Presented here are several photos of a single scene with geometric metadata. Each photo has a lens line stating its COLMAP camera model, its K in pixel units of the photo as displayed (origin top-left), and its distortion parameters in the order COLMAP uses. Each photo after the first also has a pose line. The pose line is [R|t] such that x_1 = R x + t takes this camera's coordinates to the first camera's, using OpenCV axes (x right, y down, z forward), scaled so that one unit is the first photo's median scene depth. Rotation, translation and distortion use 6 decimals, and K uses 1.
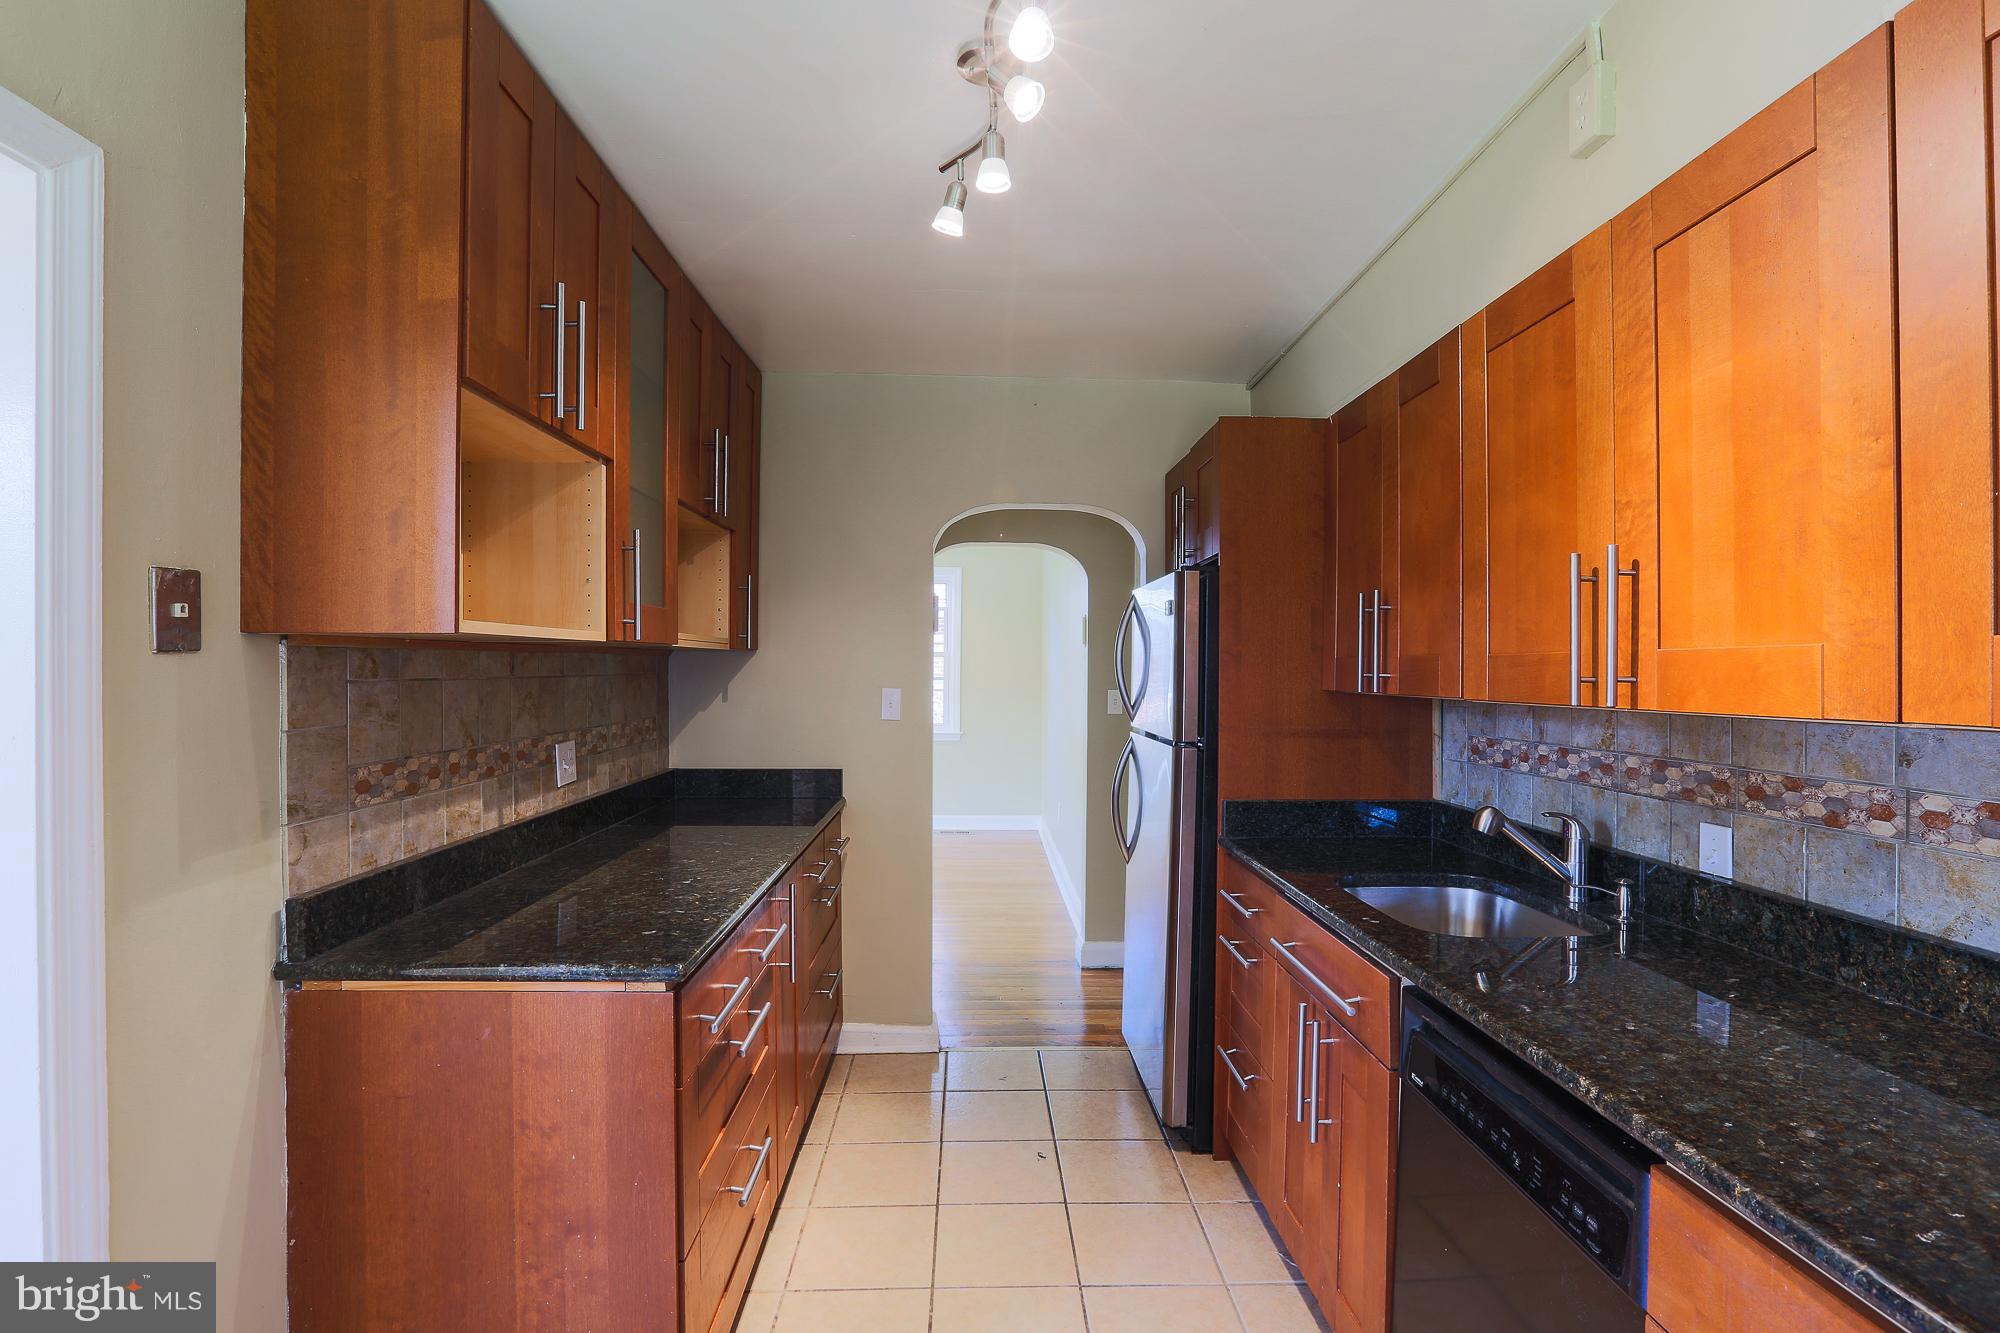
lens RADIAL K [[930.5, 0, 997.0], [0, 930.5, 666.8], [0, 0, 1]] dist [-0.000201, 0.000987]
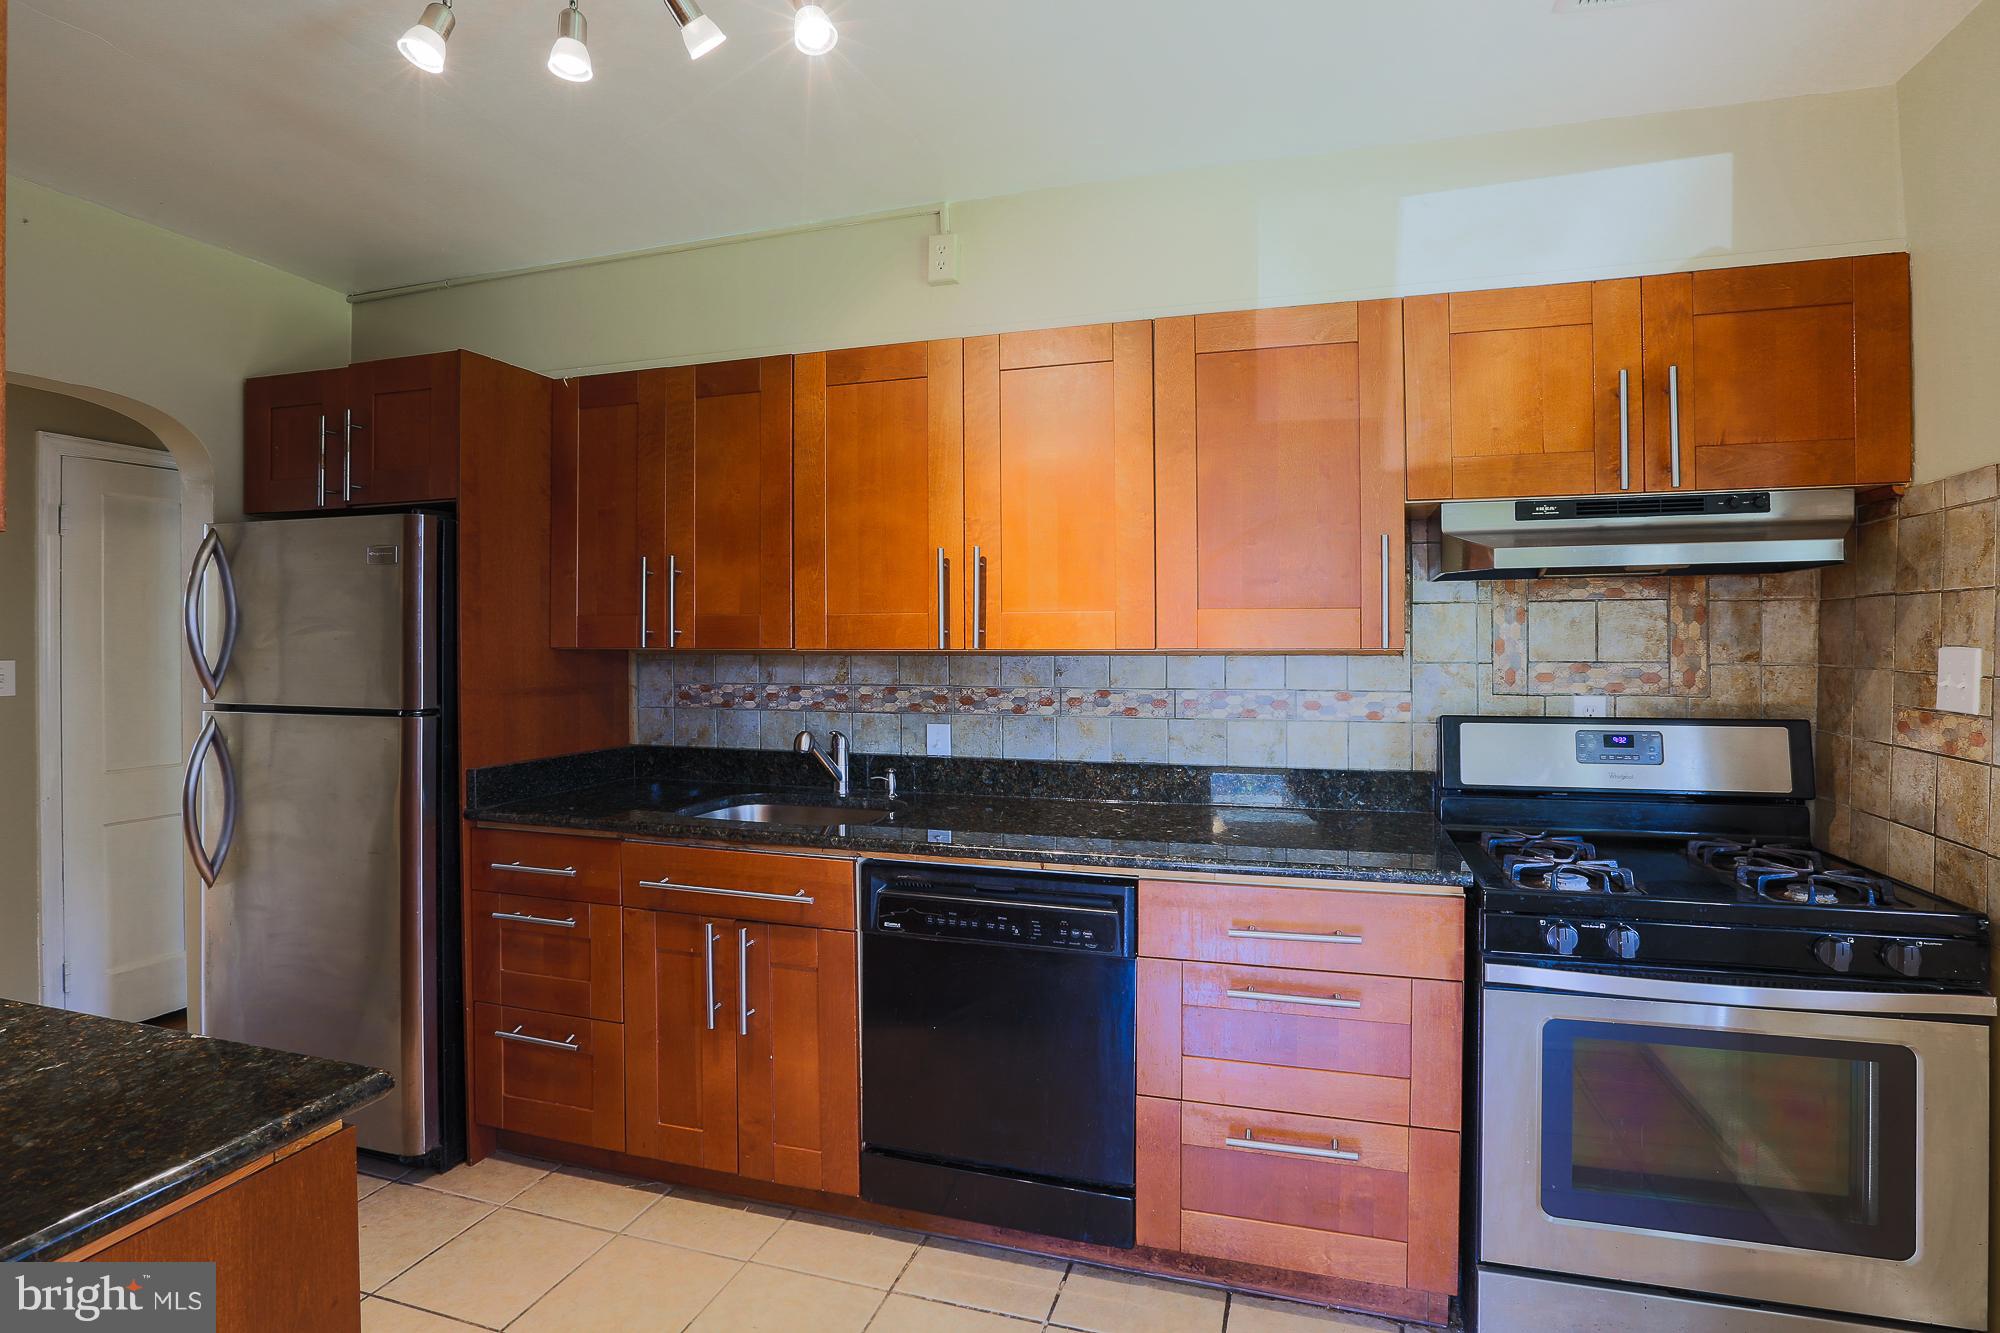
lens RADIAL K [[930.5, 0, 964.8], [0, 930.5, 627.6], [0, 0, 1]] dist [-0.000201, 0.000987]
pose [[0.409608, 0.002869, 0.912257, -0.586842], [-0.000255, 0.999995, -0.003030, 0.009190], [-0.912262, 0.001008, 0.409607, 0.274035]]
